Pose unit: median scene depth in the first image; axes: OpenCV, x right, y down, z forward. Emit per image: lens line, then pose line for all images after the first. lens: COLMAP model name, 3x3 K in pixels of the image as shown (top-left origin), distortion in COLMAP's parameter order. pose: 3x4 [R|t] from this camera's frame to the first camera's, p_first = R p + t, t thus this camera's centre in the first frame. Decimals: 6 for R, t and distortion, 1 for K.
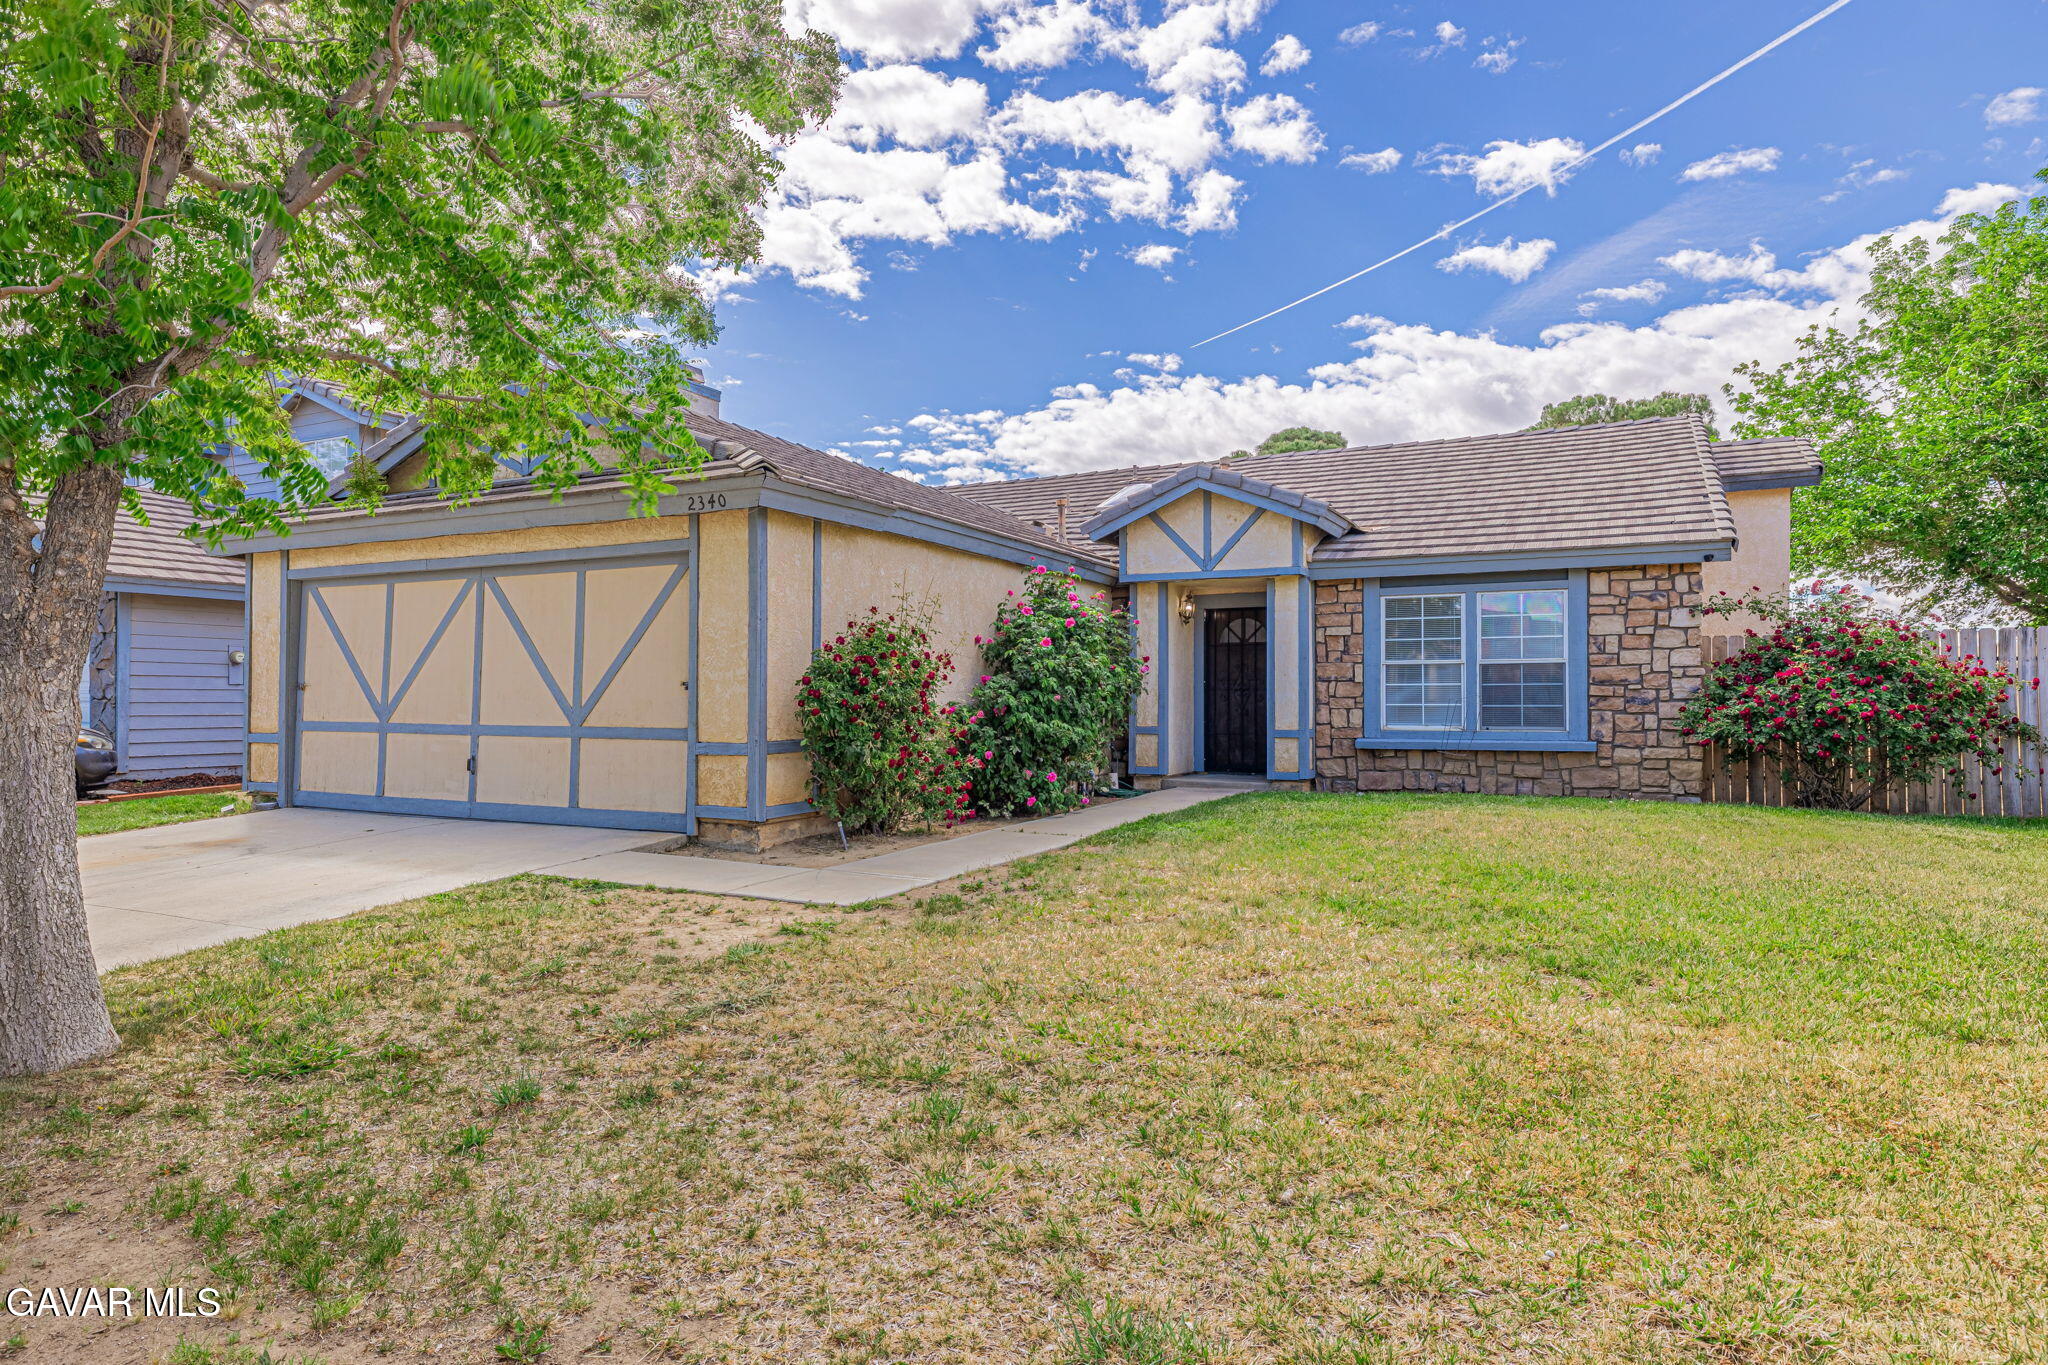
lens RADIAL K [[1117.4, 0, 1024.8], [0, 1117.4, 683.0], [0, 0, 1]] dist [0.000439, 0.000058]
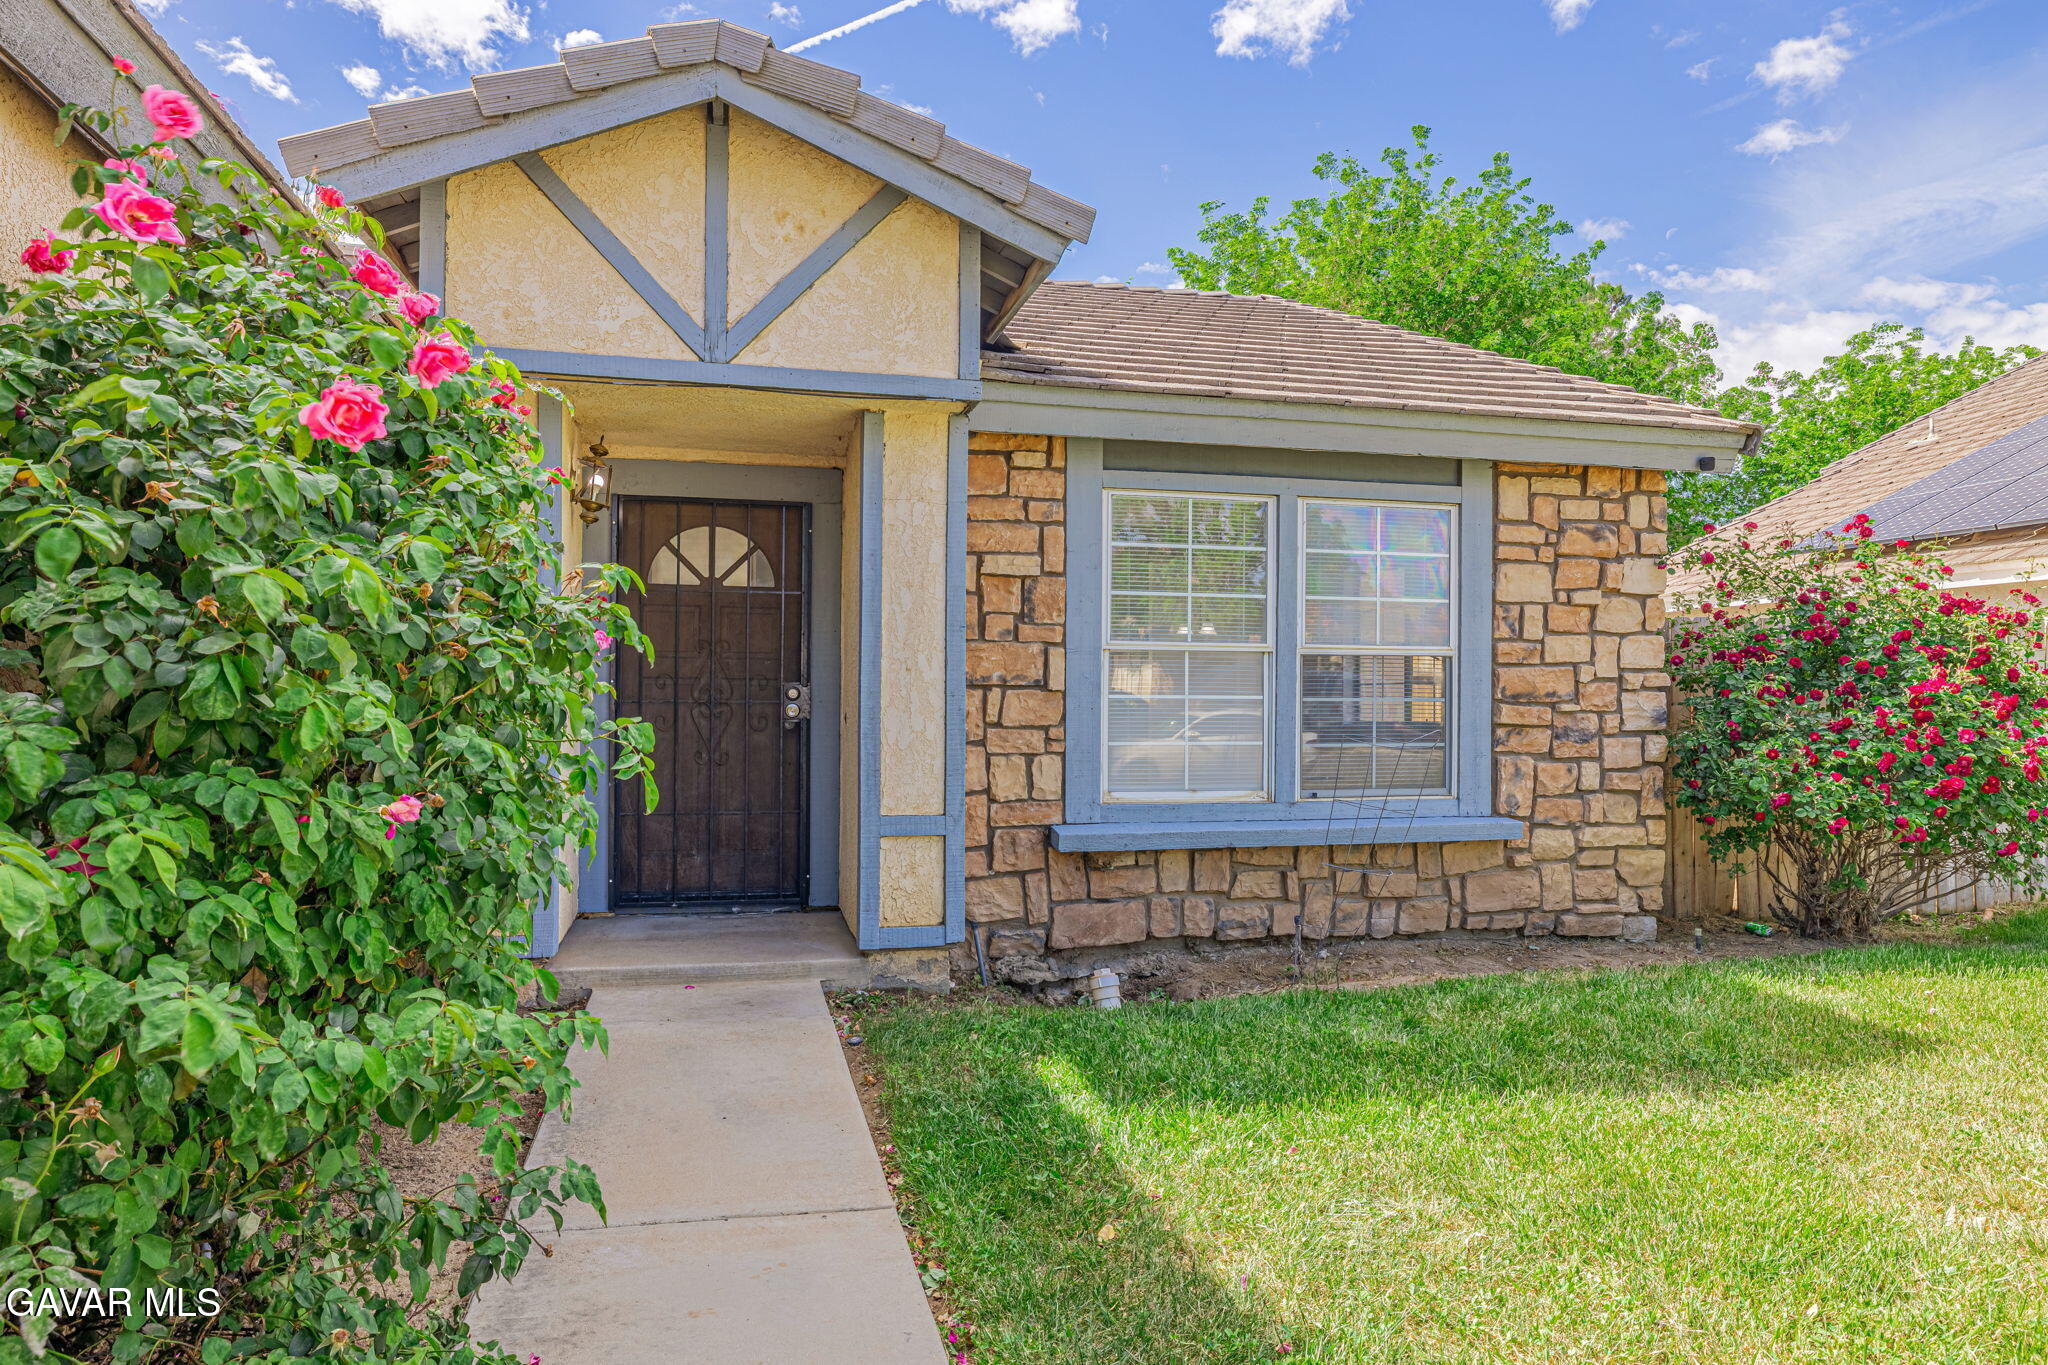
lens RADIAL K [[1262.0, 0, 1022.3], [0, 1262.0, 700.3], [0, 0, 1]] dist [0.022558, 0.000484]
pose [[0.763883, 0.001717, 0.645353, -0.014945], [-0.016793, 0.999711, 0.017218, -0.005577], [-0.645136, -0.023989, 0.763691, 0.714157]]
